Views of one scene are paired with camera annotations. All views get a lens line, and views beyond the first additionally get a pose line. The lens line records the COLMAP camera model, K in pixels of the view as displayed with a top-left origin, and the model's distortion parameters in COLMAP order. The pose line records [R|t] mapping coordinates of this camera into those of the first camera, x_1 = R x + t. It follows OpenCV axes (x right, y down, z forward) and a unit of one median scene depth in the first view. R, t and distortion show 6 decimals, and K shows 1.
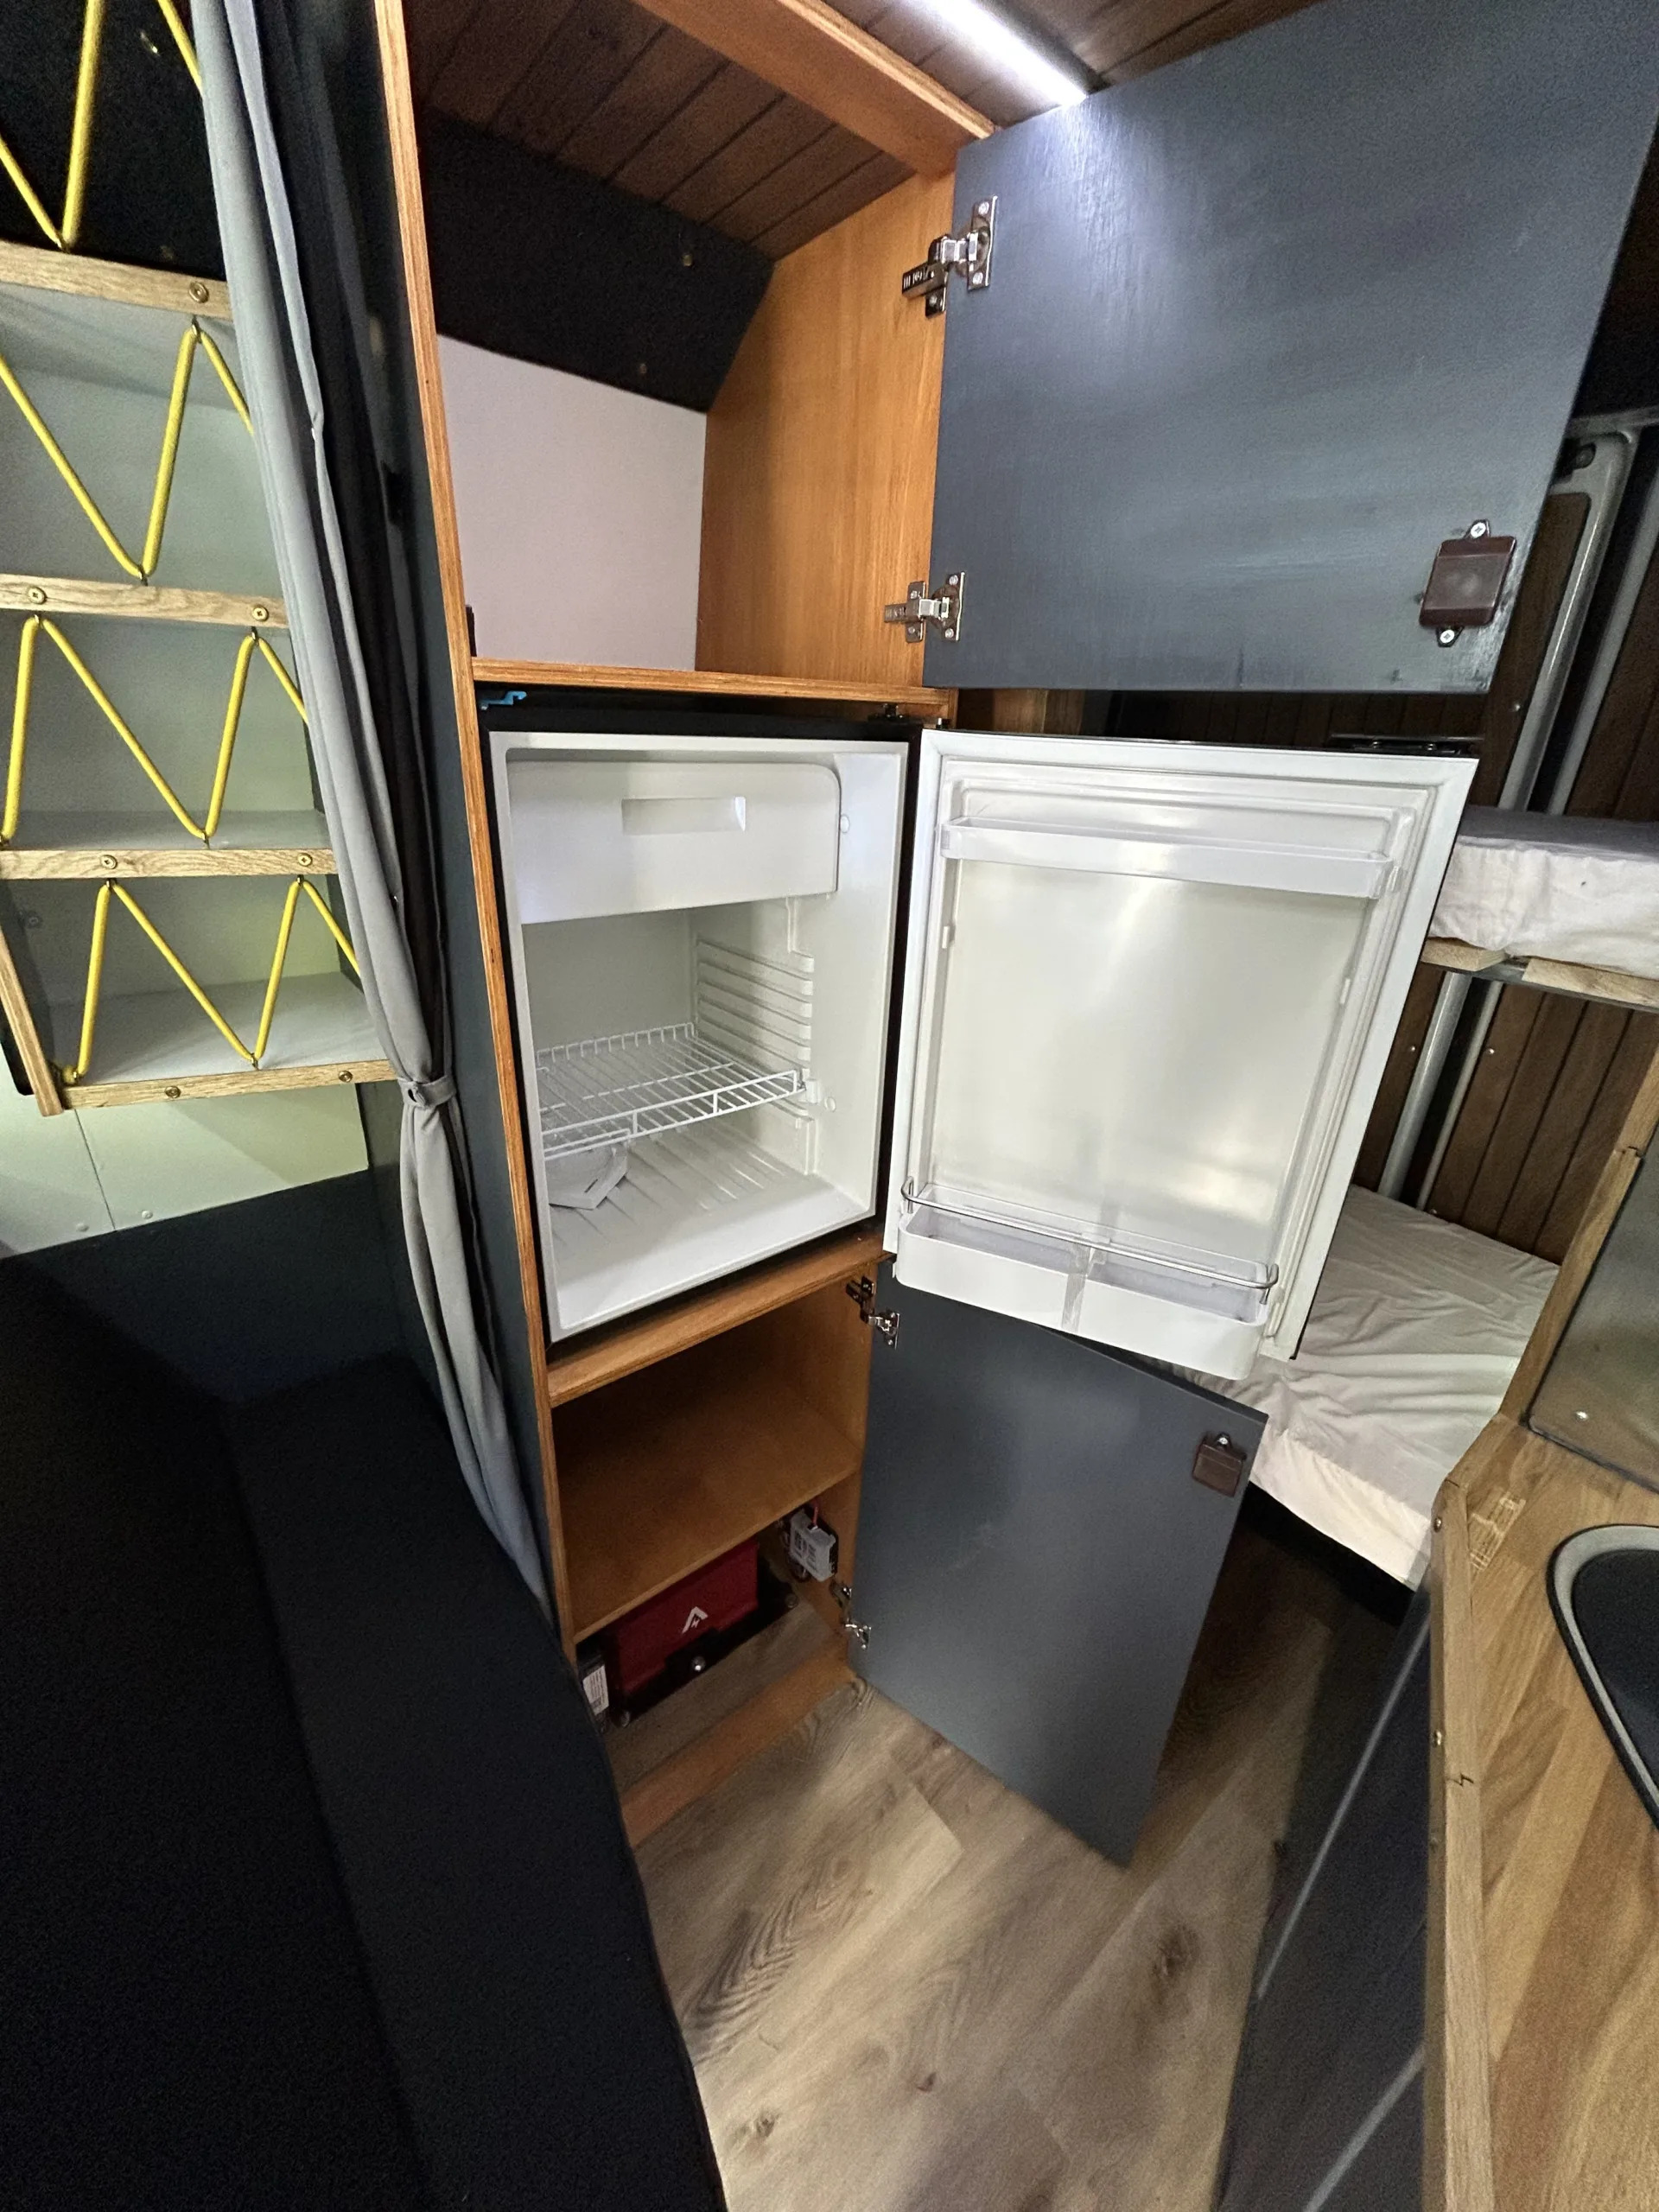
lens RADIAL K [[889.2, 0, 827.5], [0, 889.2, 1101.6], [0, 0, 1]] dist [0.000299, 0.000038]
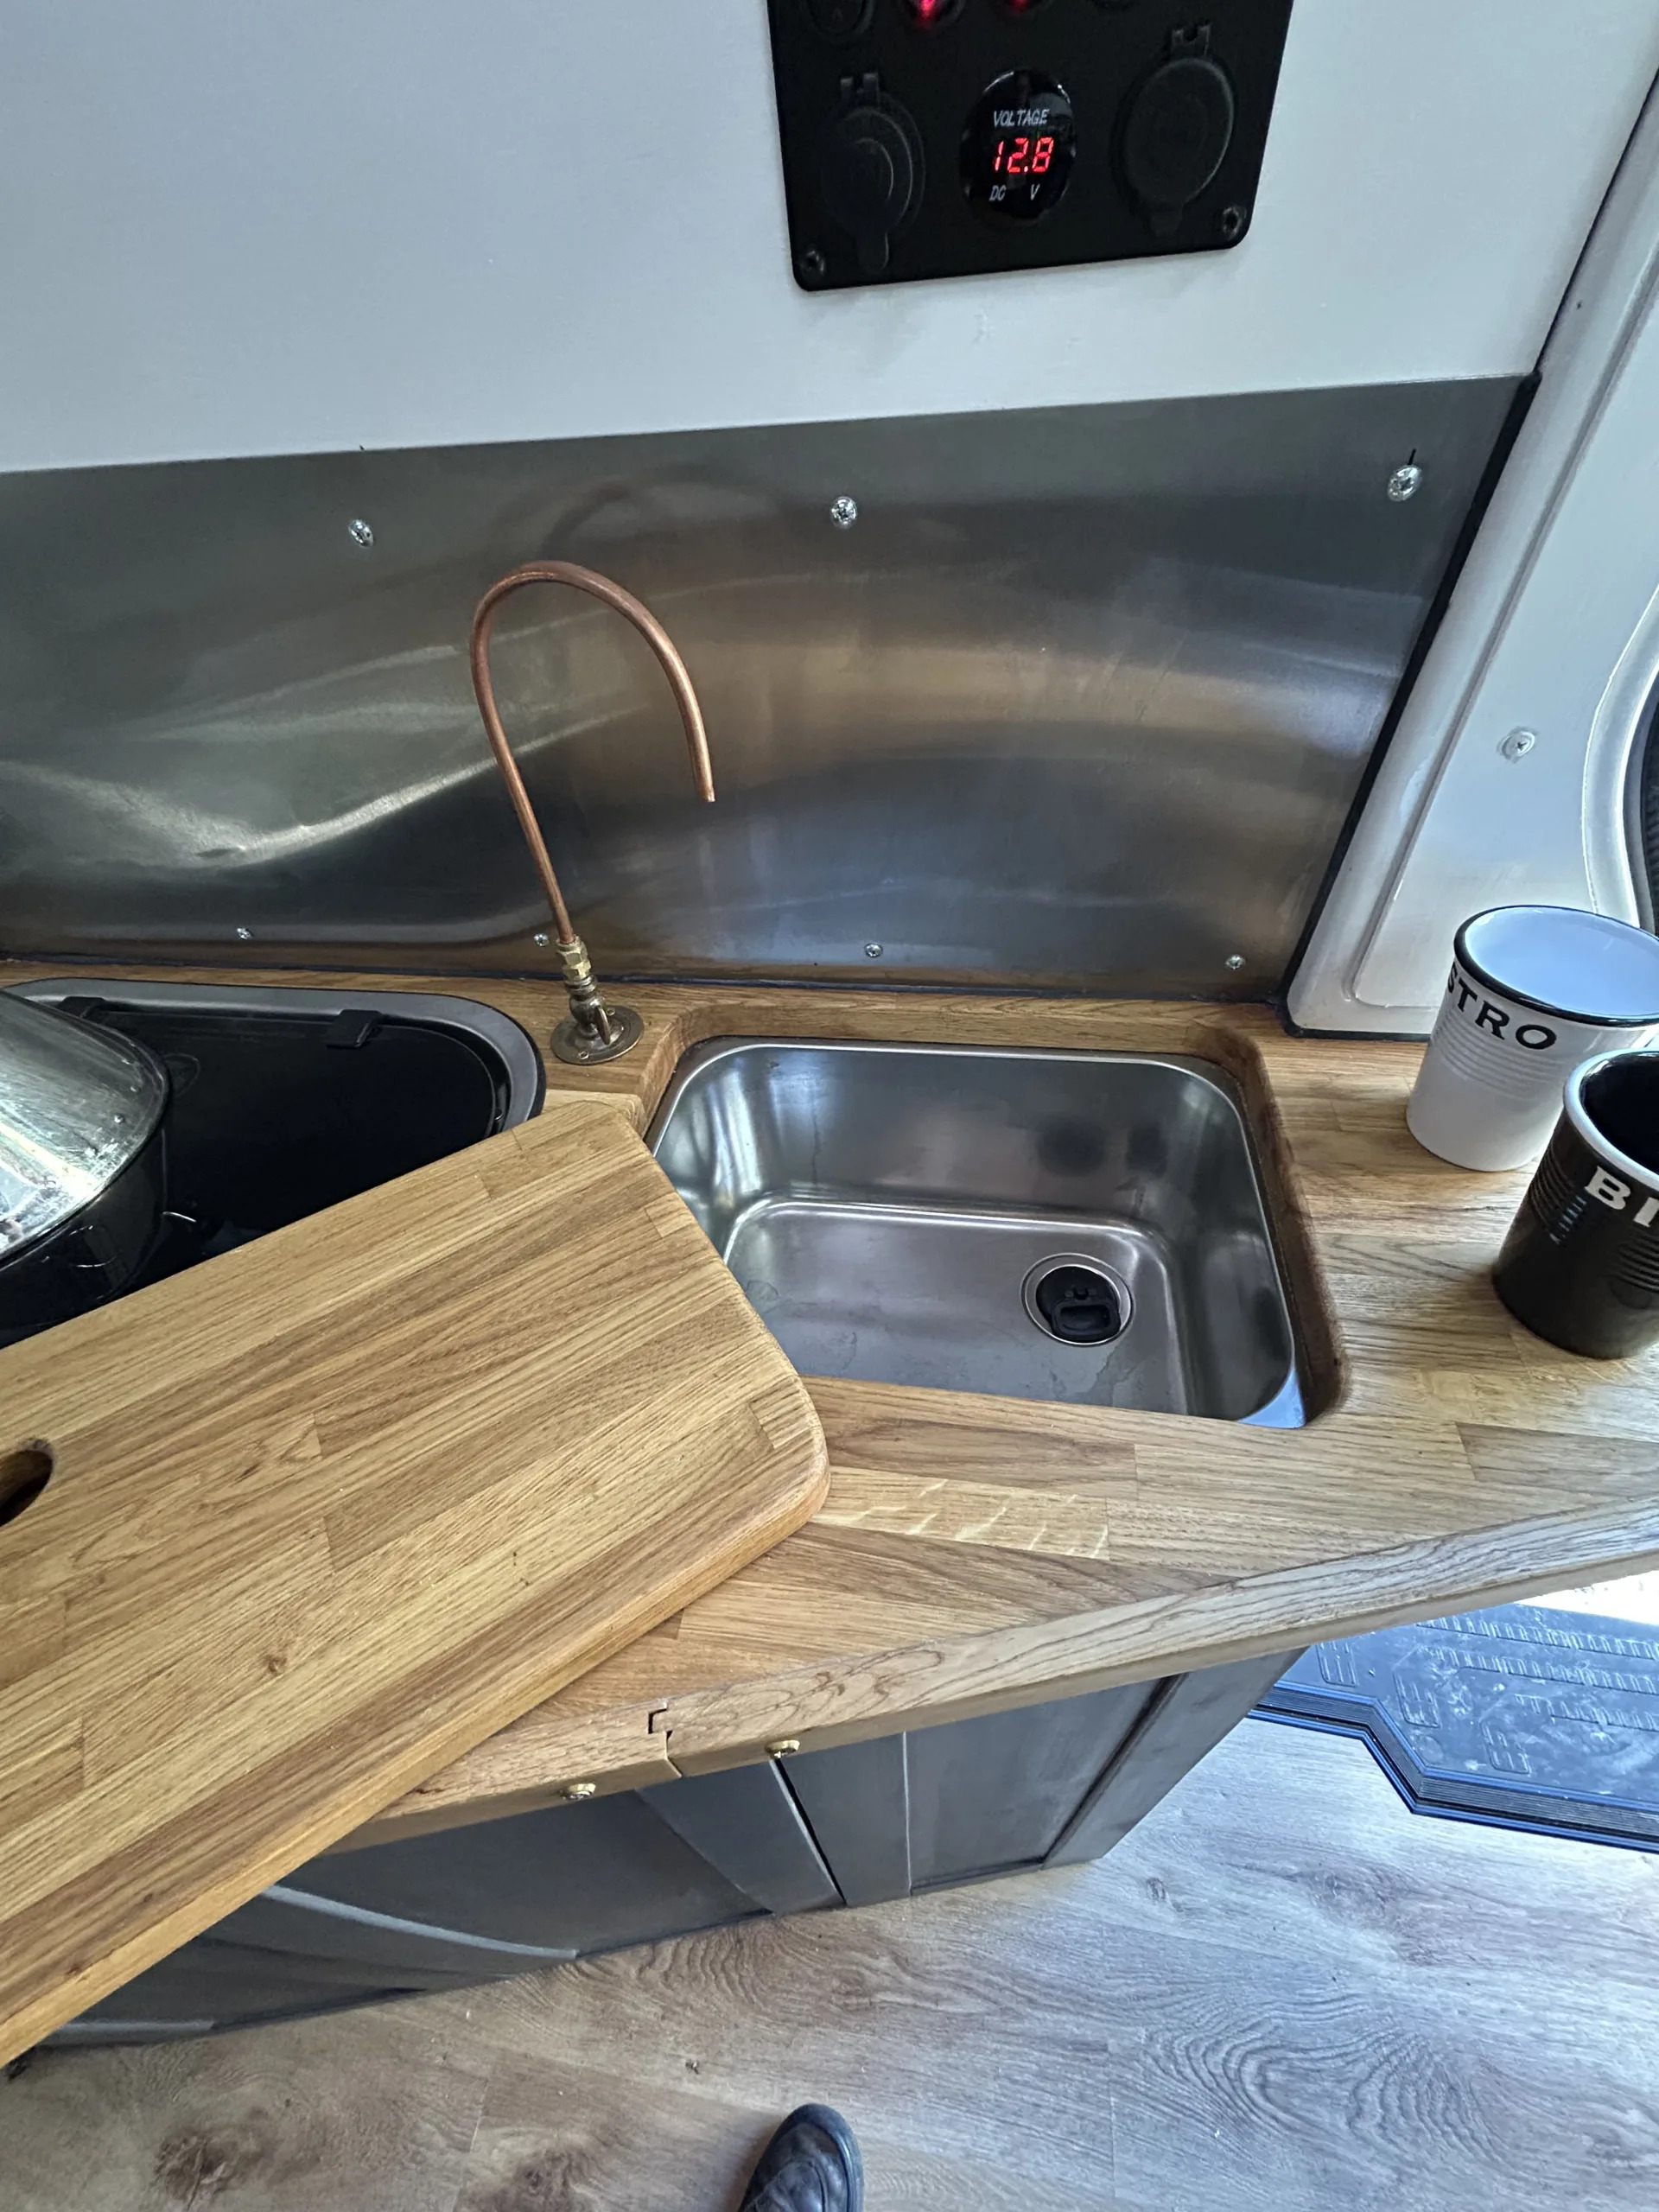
lens RADIAL K [[889.2, 0, 829.0], [0, 889.2, 1102.1], [0, 0, 1]] dist [0.000299, 0.000038]
pose [[-0.668378, -0.508801, 0.542579, 0.100935], [0.339128, 0.440773, 0.831090, 0.158992], [-0.662014, 0.739486, -0.122054, 0.110525]]
